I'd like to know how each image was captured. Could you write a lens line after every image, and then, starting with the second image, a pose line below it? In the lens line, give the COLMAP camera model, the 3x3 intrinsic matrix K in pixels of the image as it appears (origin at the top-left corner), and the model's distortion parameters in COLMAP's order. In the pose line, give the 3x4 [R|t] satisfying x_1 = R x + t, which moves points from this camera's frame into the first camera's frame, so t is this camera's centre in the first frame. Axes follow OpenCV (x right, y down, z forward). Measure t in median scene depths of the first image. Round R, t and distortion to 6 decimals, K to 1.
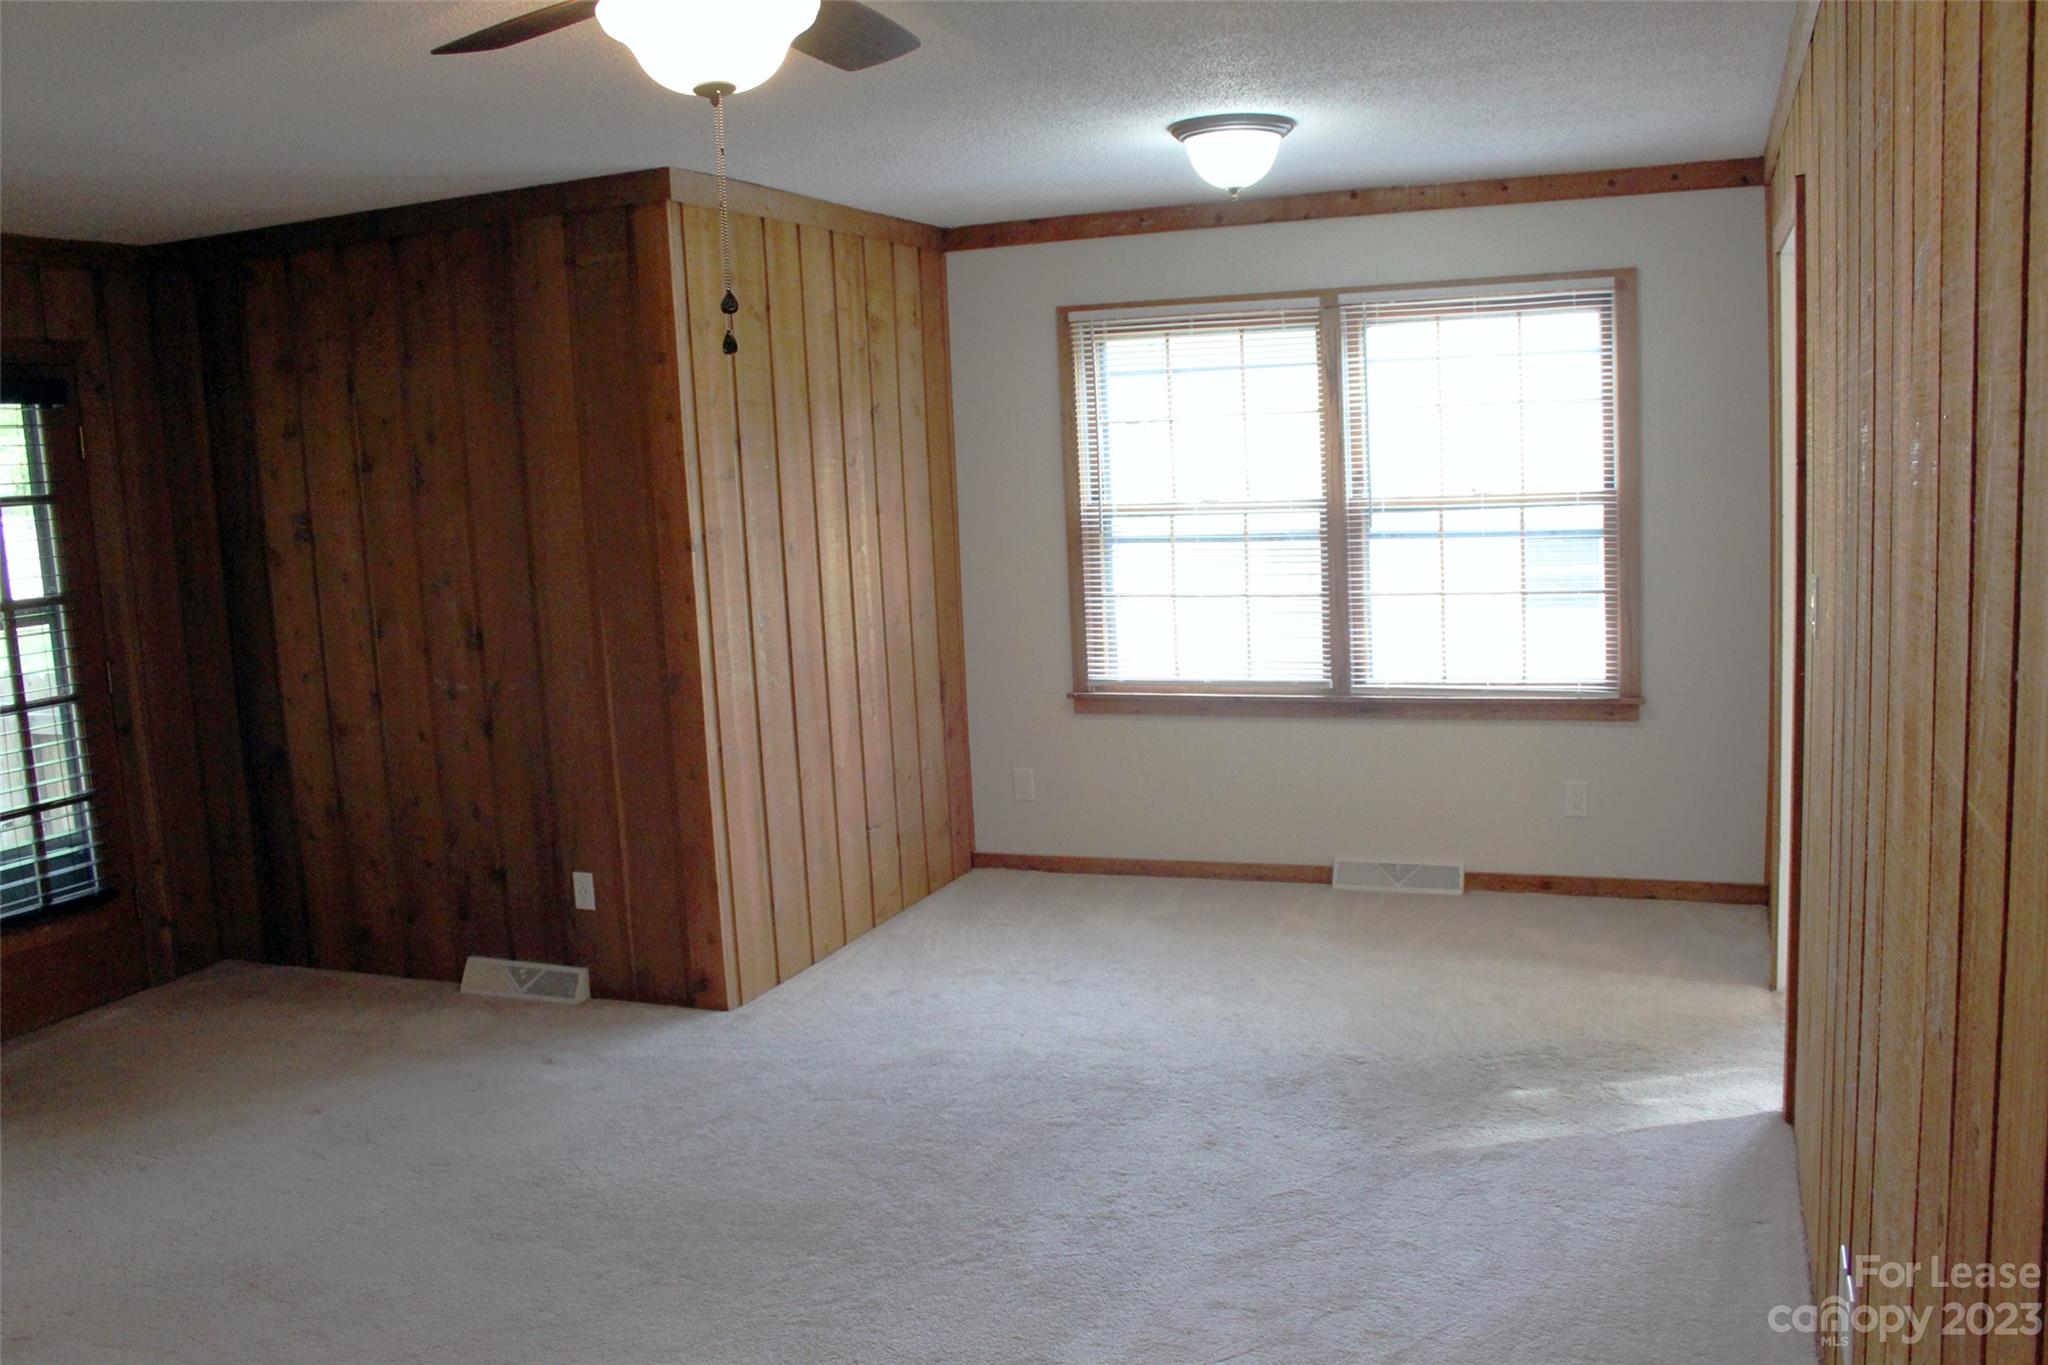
lens RADIAL K [[1734.4, 0, 1025.6], [0, 1734.4, 686.8], [0, 0, 1]] dist [-0.161387, 0.168452]
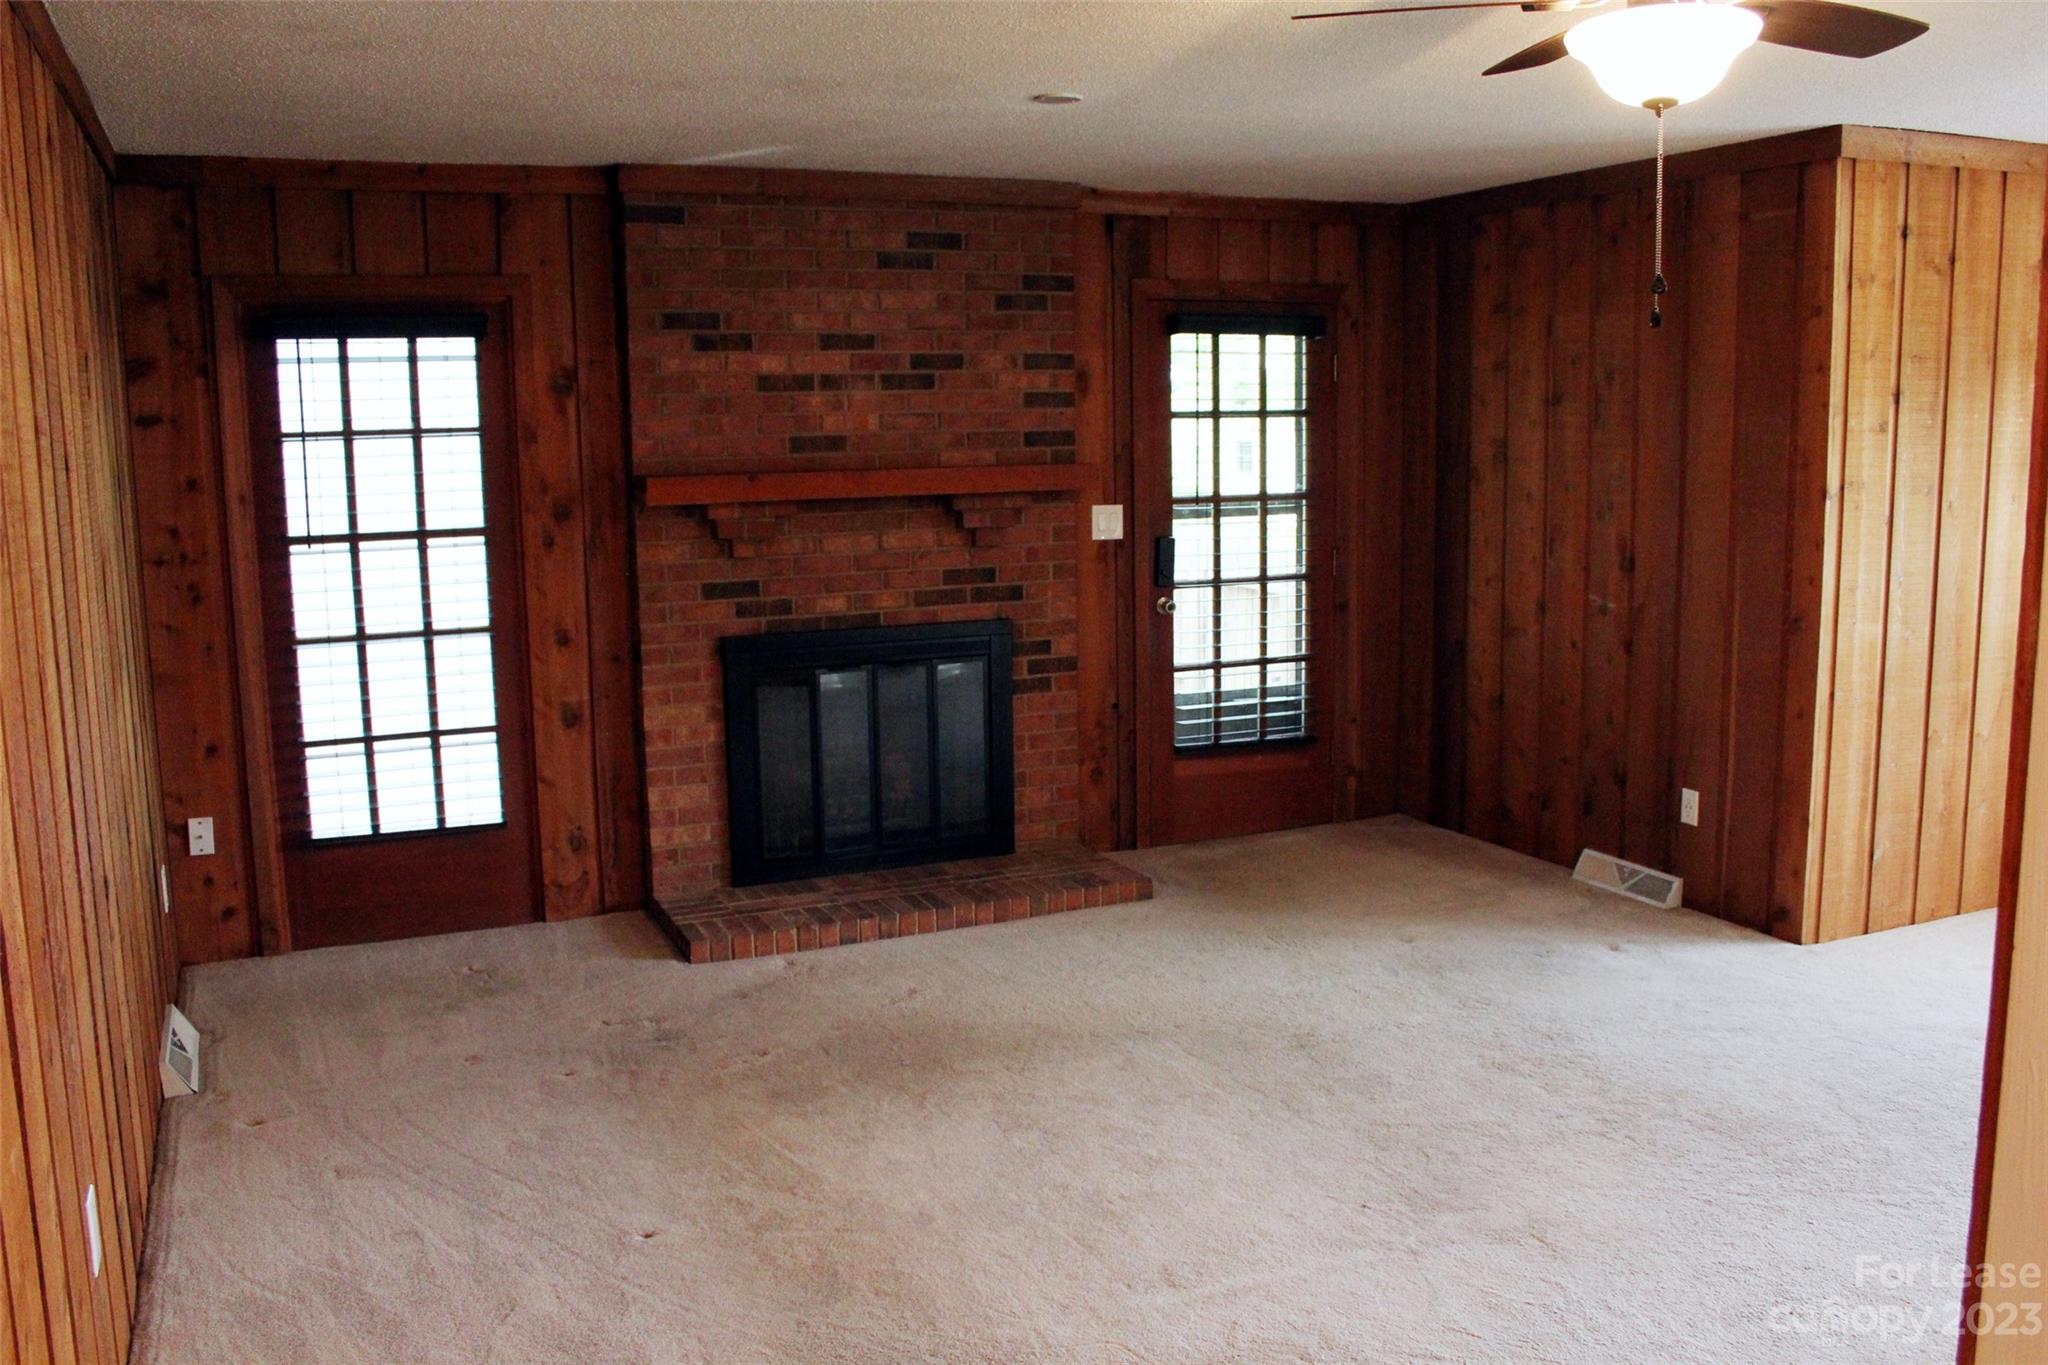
lens RADIAL K [[1734.4, 0, 1025.6], [0, 1734.4, 686.8], [0, 0, 1]] dist [-0.161387, 0.168452]
pose [[0.726150, 0.144704, -0.672136, 0.143633], [-0.116316, 0.989365, 0.087337, 0.000169], [0.677626, 0.014761, 0.735259, -0.065625]]
